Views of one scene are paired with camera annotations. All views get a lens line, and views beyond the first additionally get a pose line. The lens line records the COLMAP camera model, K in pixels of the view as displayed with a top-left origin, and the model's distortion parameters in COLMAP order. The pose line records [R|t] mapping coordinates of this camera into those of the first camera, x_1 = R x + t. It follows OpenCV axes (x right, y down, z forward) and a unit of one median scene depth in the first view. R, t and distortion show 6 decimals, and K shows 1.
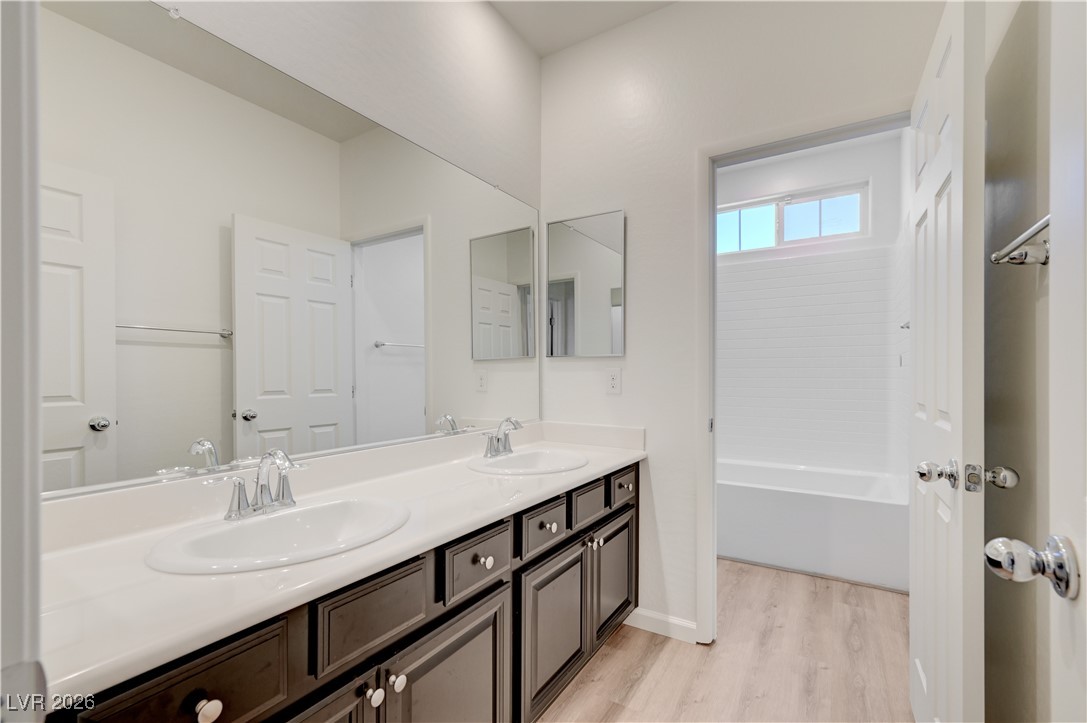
lens RADIAL K [[486.8, 0, 550.0], [0, 486.8, 379.8], [0, 0, 1]] dist [0.000944, 0.000096]
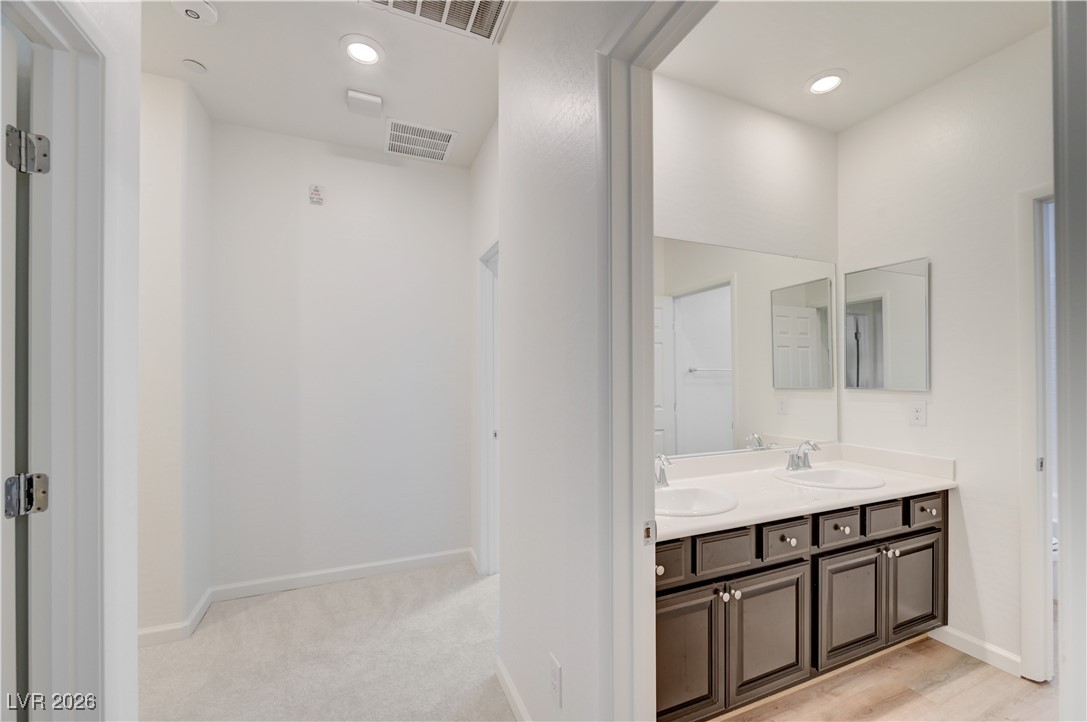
lens RADIAL K [[435.1, 0, 548.0], [0, 435.1, 373.1], [0, 0, 1]] dist [-0.002809, -0.000269]
pose [[0.812011, -0.006727, -0.583603, 0.032788], [-0.007471, 0.999732, -0.021918, -0.078512], [0.583594, 0.022158, 0.811743, -0.374579]]
